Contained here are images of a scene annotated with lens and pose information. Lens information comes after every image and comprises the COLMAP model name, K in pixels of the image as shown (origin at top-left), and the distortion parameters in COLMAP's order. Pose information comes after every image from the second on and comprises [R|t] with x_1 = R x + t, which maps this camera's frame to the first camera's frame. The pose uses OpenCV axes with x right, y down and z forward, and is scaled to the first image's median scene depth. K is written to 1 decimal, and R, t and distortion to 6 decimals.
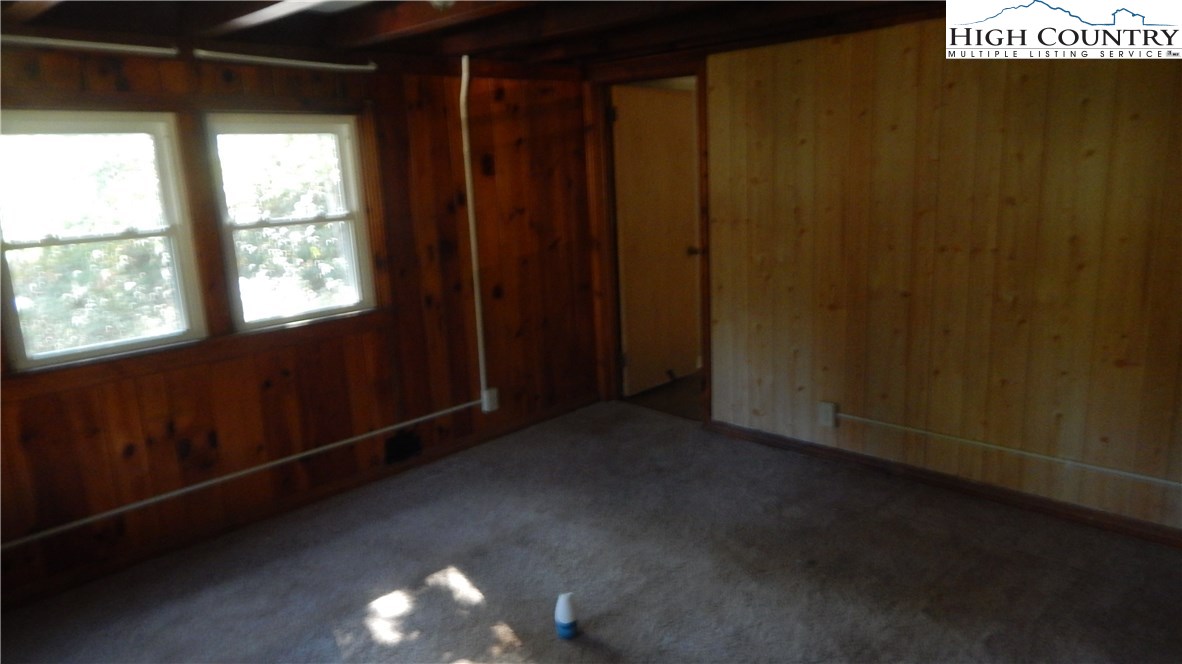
lens RADIAL K [[781.2, 0, 593.2], [0, 781.2, 330.9], [0, 0, 1]] dist [0.011573, -0.011813]
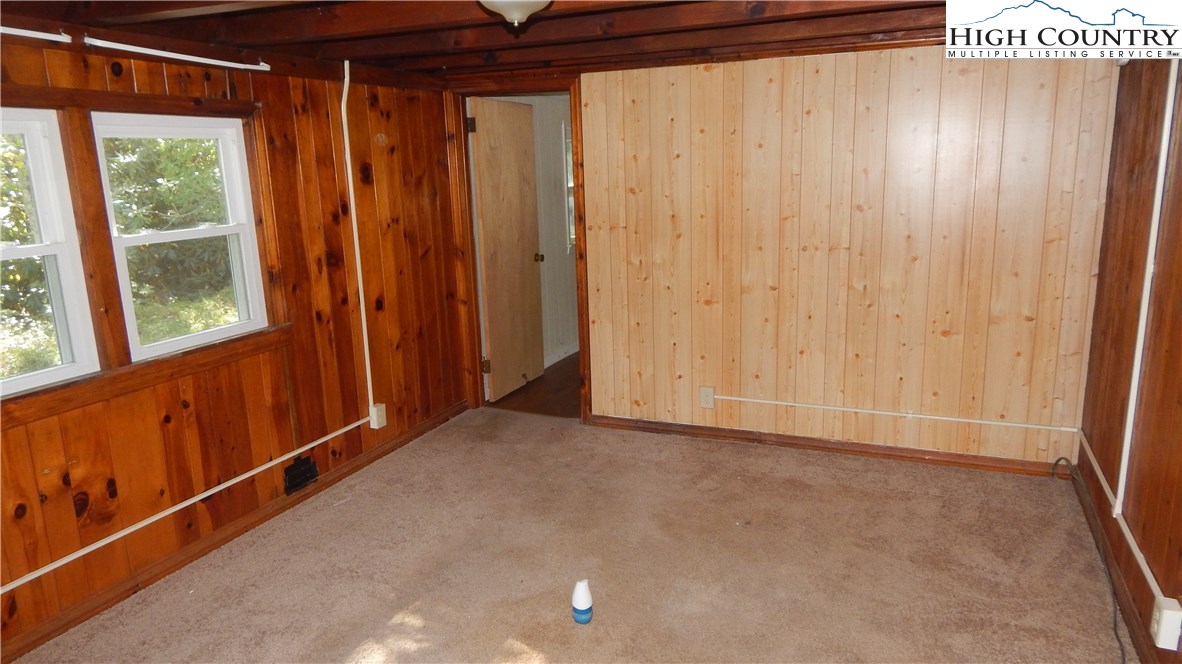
lens RADIAL K [[781.2, 0, 601.2], [0, 781.2, 328.4], [0, 0, 1]] dist [0.011573, -0.011813]
pose [[0.932922, -0.059213, 0.355175, -0.234090], [0.064254, 0.997931, -0.002404, 0.000130], [-0.354298, 0.025064, 0.934797, -0.001730]]
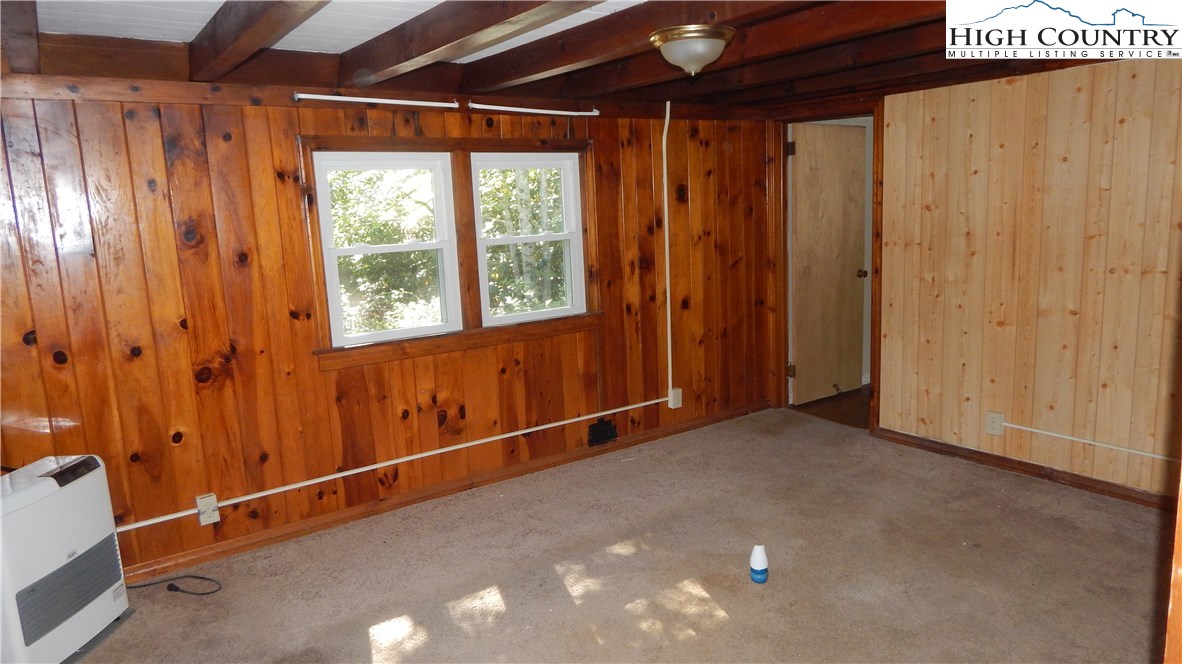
lens RADIAL K [[781.2, 0, 598.3], [0, 781.2, 328.9], [0, 0, 1]] dist [0.011573, -0.011813]
pose [[0.983862, 0.032485, -0.175954, -0.050308], [-0.039498, 0.998553, -0.036503, 0.037047], [0.174514, 0.042864, 0.983721, -0.157313]]
